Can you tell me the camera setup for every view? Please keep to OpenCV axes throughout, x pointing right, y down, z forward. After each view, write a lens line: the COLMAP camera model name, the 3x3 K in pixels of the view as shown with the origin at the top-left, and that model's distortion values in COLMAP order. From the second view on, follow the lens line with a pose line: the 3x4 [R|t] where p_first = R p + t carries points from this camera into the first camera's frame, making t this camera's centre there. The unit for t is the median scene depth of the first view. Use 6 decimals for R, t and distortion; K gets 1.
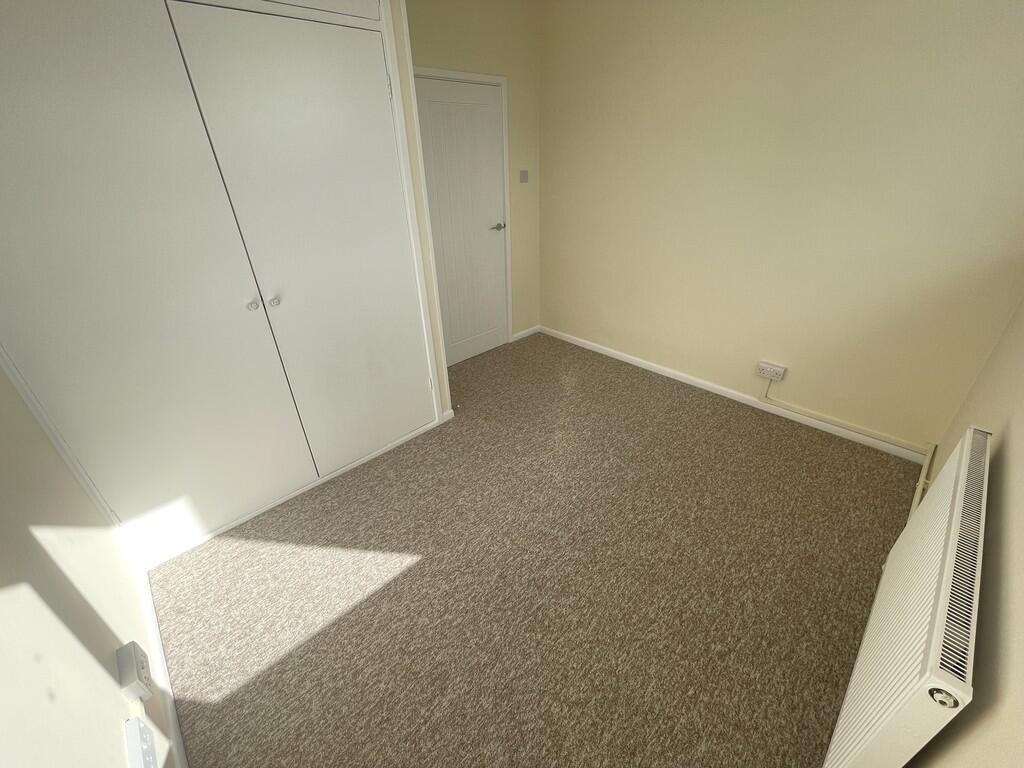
lens RADIAL K [[417.1, 0, 508.0], [0, 417.1, 385.5], [0, 0, 1]] dist [-0.001318, 0.000727]
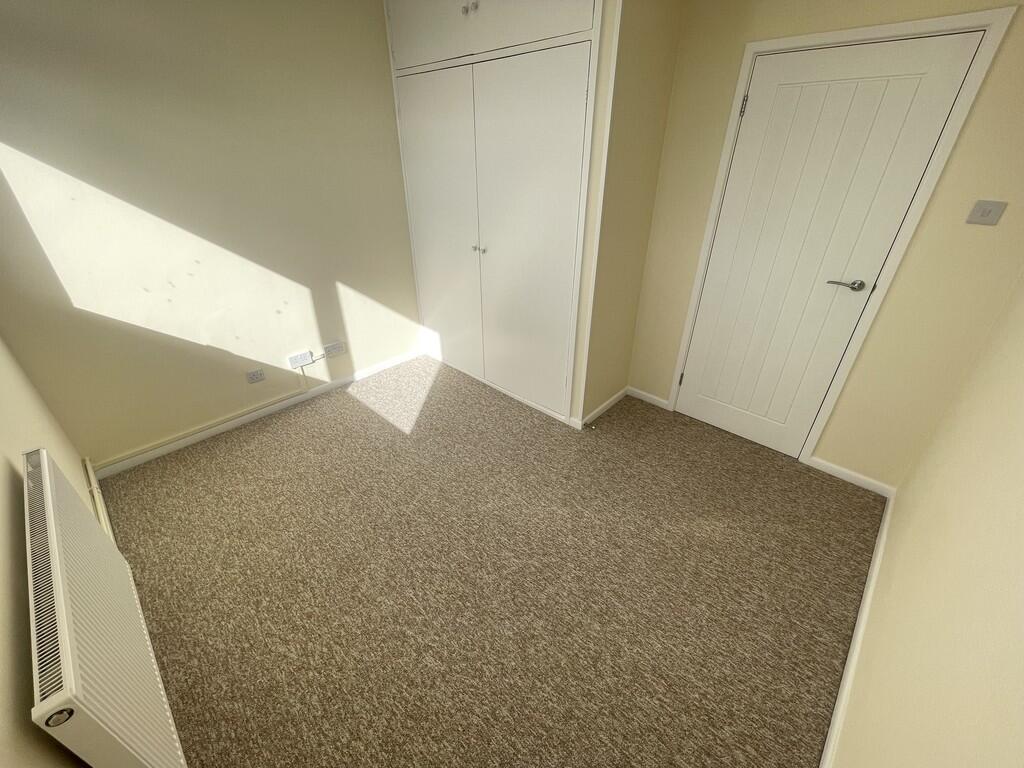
lens RADIAL K [[417.1, 0, 506.1], [0, 417.1, 382.5], [0, 0, 1]] dist [-0.001318, 0.000727]
pose [[0.039431, 0.517113, -0.855009, 0.951566], [-0.482946, 0.758956, 0.436747, -0.523020], [0.874762, 0.395702, 0.279664, 0.808751]]
